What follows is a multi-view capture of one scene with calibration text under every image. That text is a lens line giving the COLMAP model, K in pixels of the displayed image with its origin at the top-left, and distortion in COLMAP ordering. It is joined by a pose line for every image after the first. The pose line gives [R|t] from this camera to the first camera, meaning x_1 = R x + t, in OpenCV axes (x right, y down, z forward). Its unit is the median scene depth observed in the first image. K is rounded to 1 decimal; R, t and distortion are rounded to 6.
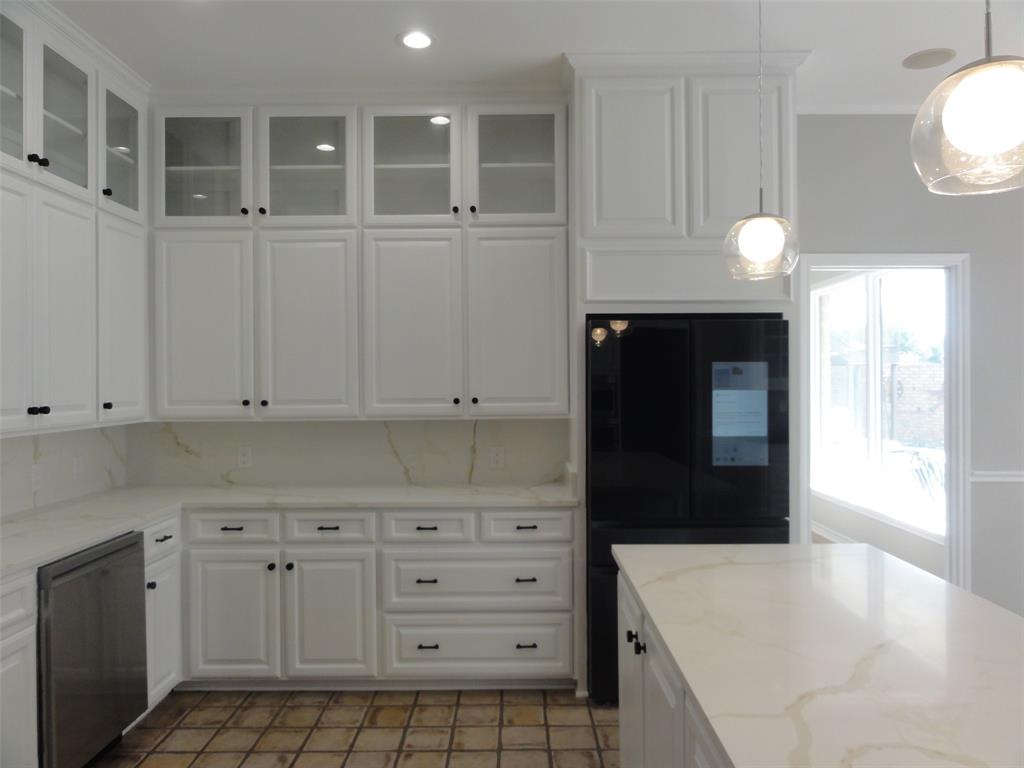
lens RADIAL K [[722.6, 0, 513.0], [0, 722.6, 385.0], [0, 0, 1]] dist [-0.009784, 0.004143]
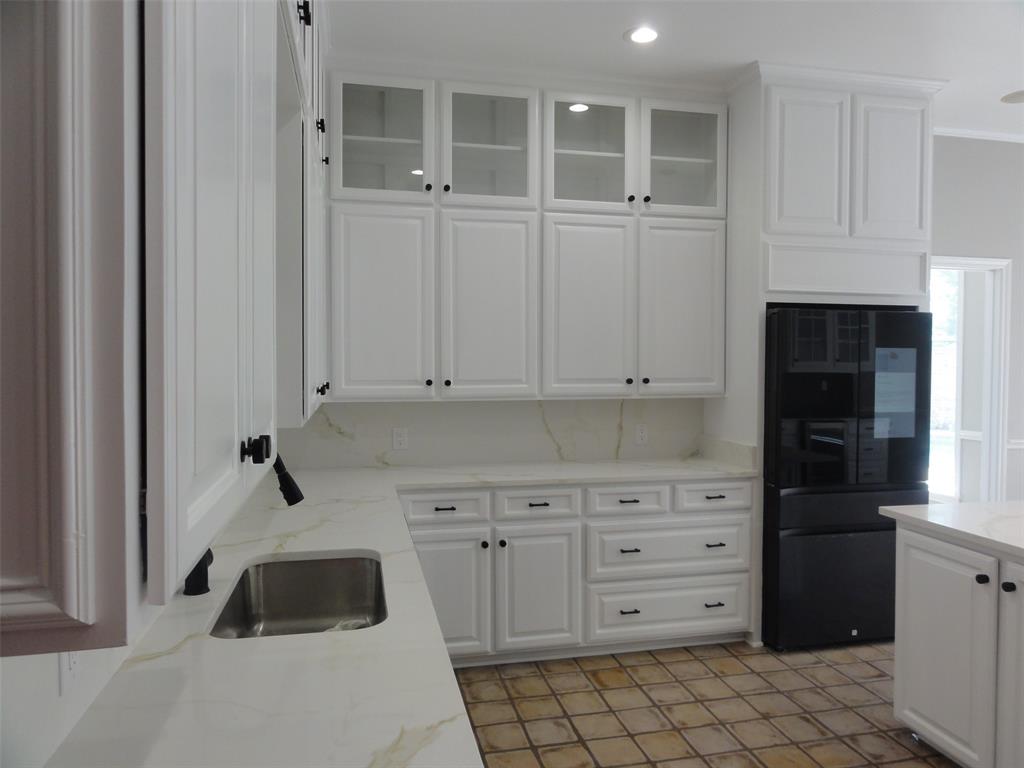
lens RADIAL K [[722.6, 0, 518.0], [0, 722.6, 388.4], [0, 0, 1]] dist [-0.009784, 0.004143]
pose [[0.974724, 0.000139, 0.223412, -0.511583], [-0.006748, 0.999562, 0.028822, 0.003584], [-0.223310, -0.029601, 0.974298, 0.009515]]
